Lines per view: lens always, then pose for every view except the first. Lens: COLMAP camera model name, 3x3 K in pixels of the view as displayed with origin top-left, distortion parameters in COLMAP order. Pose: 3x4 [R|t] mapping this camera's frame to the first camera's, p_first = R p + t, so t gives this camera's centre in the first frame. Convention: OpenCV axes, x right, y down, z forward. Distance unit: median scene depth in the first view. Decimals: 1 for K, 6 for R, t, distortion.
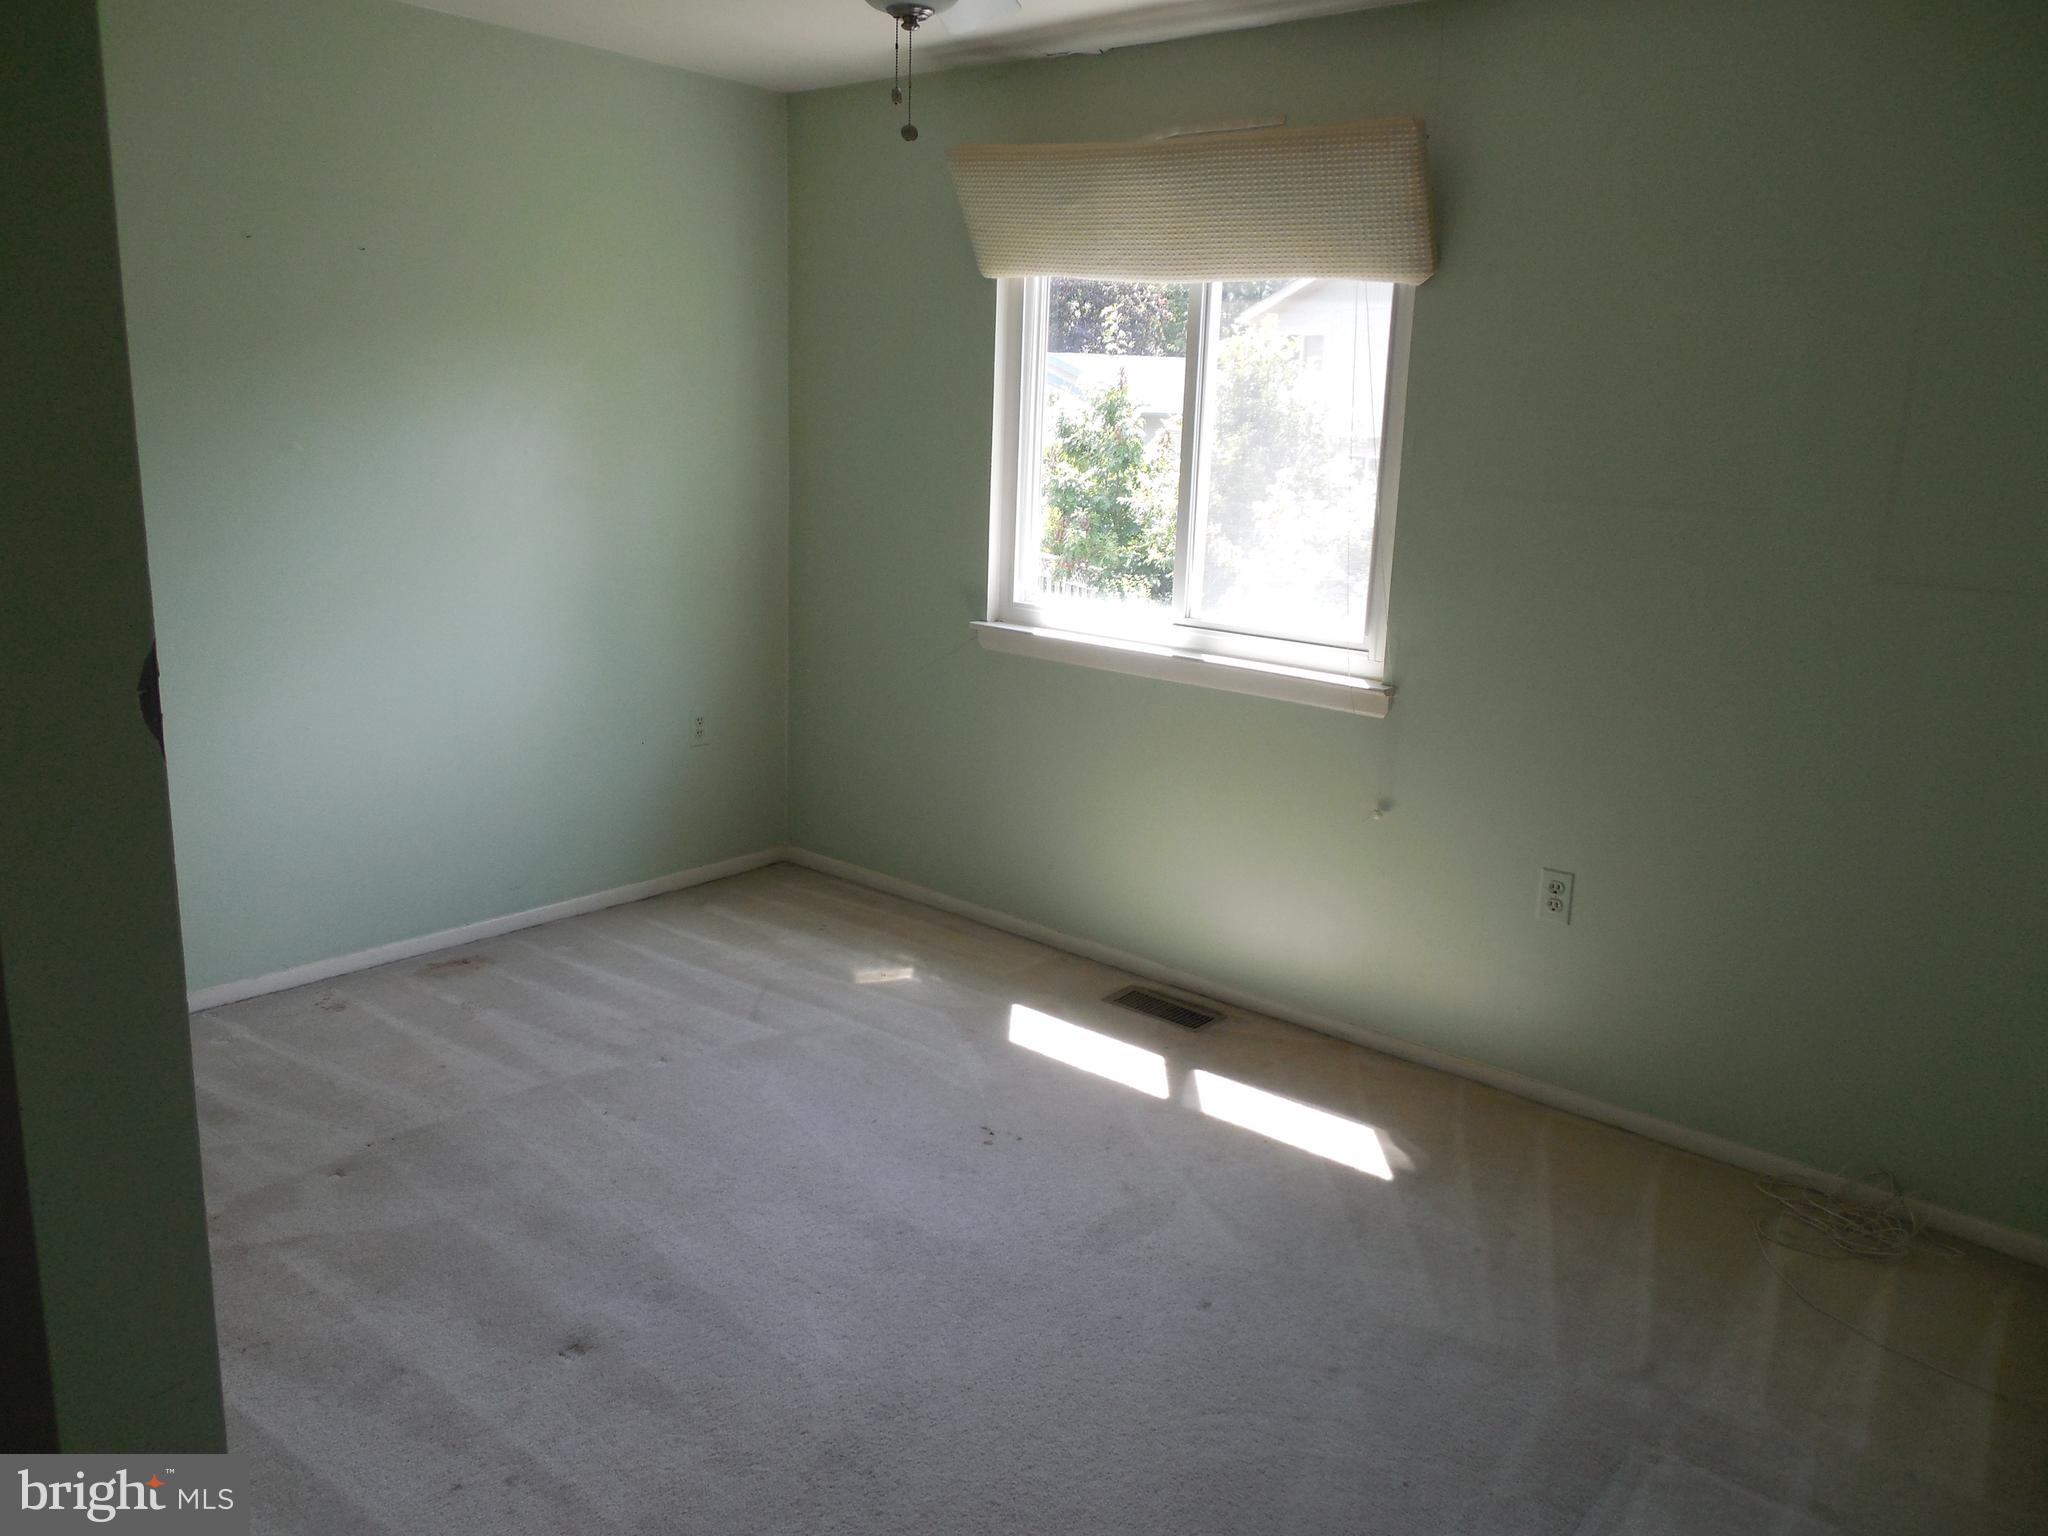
lens RADIAL K [[1527.7, 0, 1022.2], [0, 1527.7, 775.4], [0, 0, 1]] dist [0.004422, -0.003164]
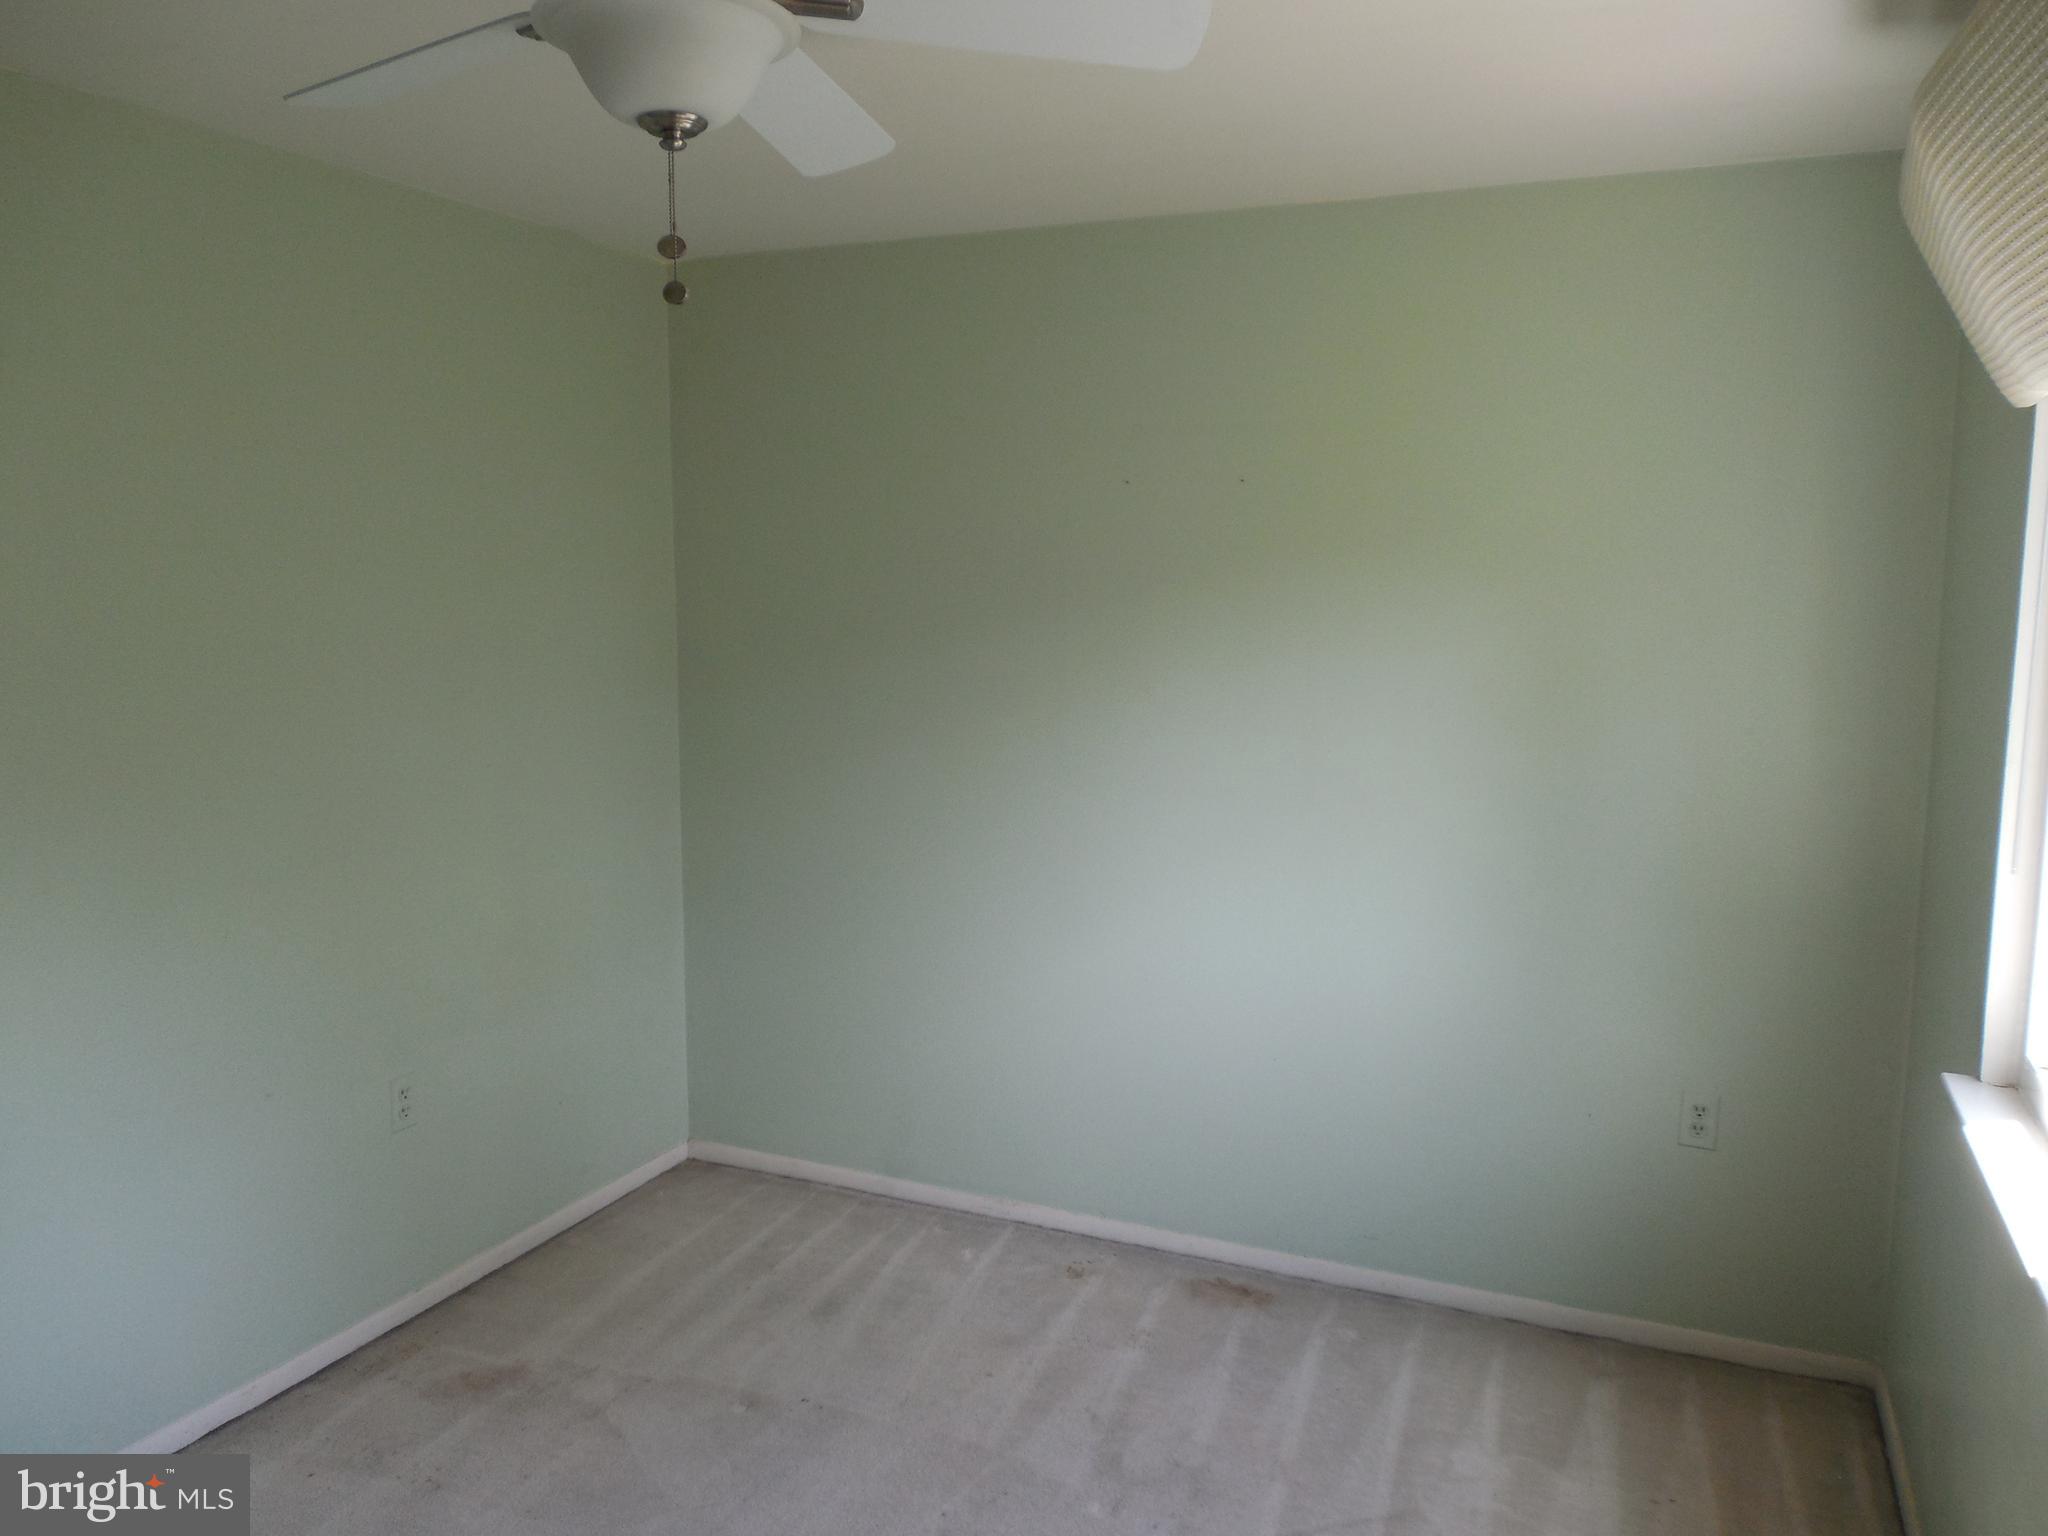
lens RADIAL K [[1527.7, 0, 1024.0], [0, 1527.7, 769.1], [0, 0, 1]] dist [0.004422, -0.003164]
pose [[0.274644, 0.084942, -0.957787, 0.386071], [-0.218009, 0.975651, 0.024013, -0.154303], [0.936506, 0.202211, 0.286475, 0.594022]]
